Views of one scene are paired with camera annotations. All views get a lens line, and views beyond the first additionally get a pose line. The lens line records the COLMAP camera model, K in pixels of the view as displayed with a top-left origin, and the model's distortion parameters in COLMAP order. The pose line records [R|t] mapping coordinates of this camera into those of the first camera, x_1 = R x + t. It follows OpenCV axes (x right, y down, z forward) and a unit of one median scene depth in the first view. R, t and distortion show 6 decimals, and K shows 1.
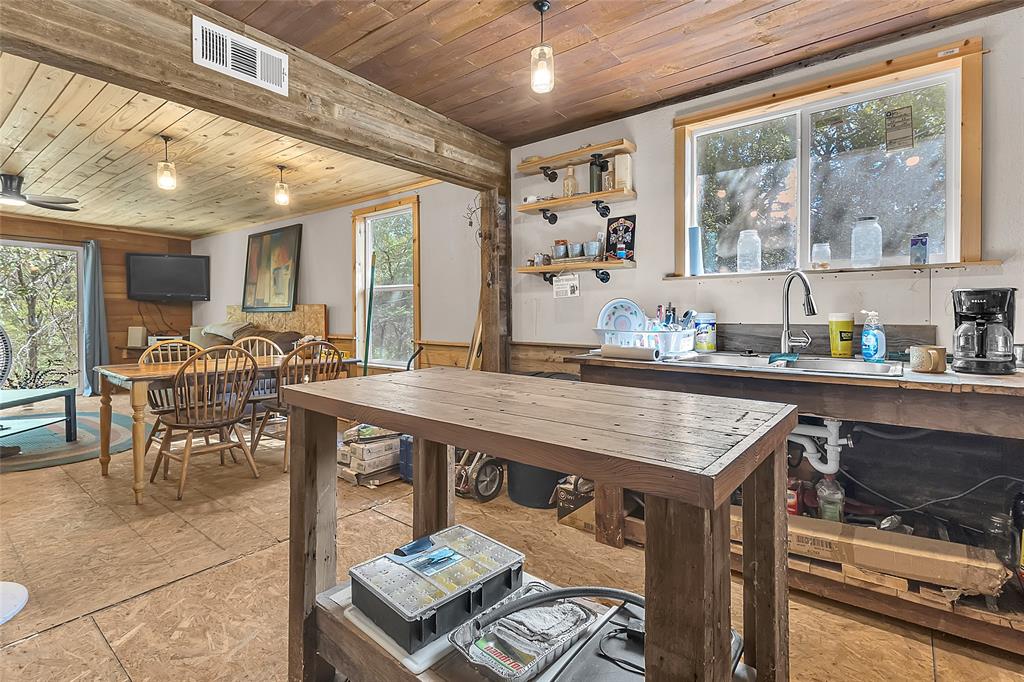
lens RADIAL K [[490.5, 0, 513.2], [0, 490.5, 314.7], [0, 0, 1]] dist [0.018224, -0.000782]
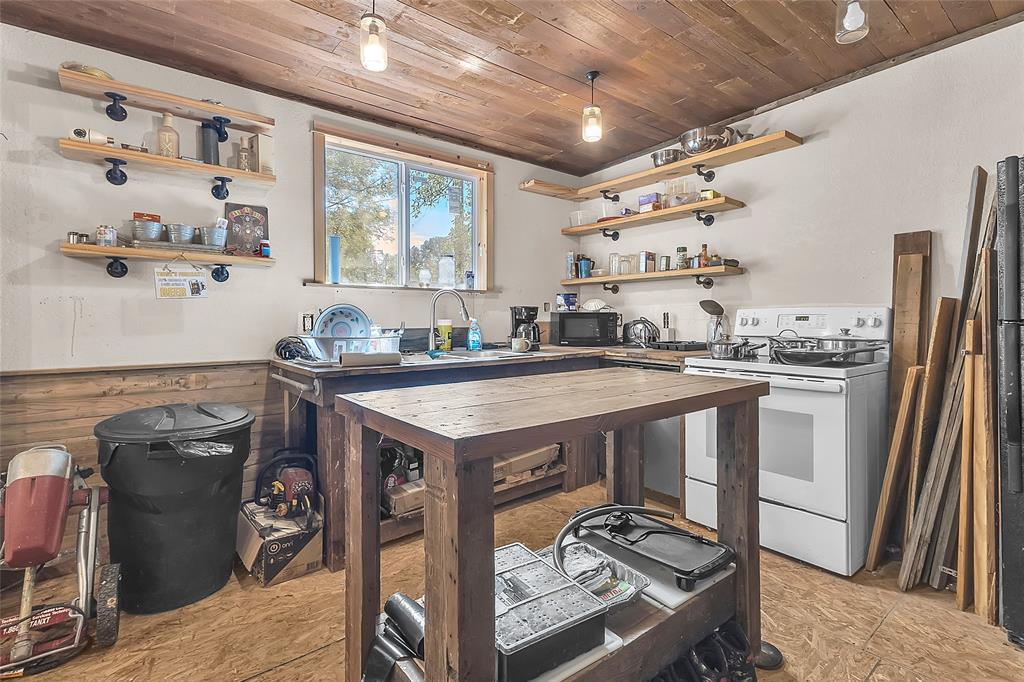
lens RADIAL K [[482.1, 0, 517.3], [0, 482.1, 319.8], [0, 0, 1]] dist [0.018572, 0.000030]
pose [[0.207459, 0.000342, 0.978244, -0.483695], [0.006133, 0.999980, -0.001651, 0.000484], [-0.978224, 0.006342, 0.207453, 0.370172]]
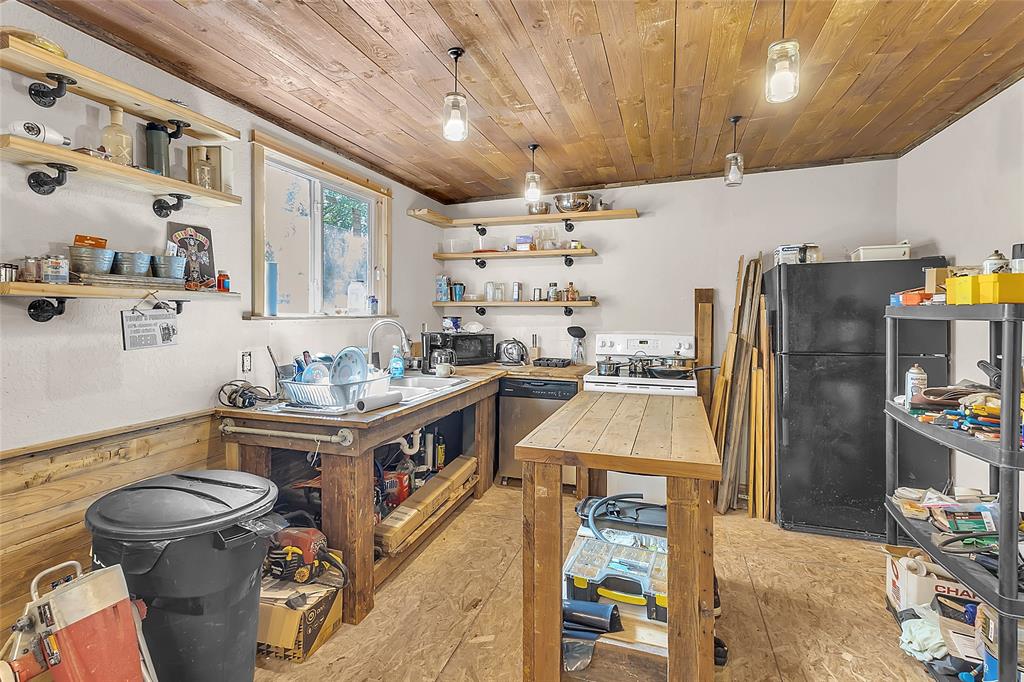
lens RADIAL K [[490.5, 0, 513.2], [0, 490.5, 314.7], [0, 0, 1]] dist [0.018224, -0.000782]
pose [[-0.356930, -0.003301, 0.934125, -0.578706], [0.000024, 0.999994, 0.003543, -0.074790], [-0.934131, 0.001287, -0.356927, 0.807450]]
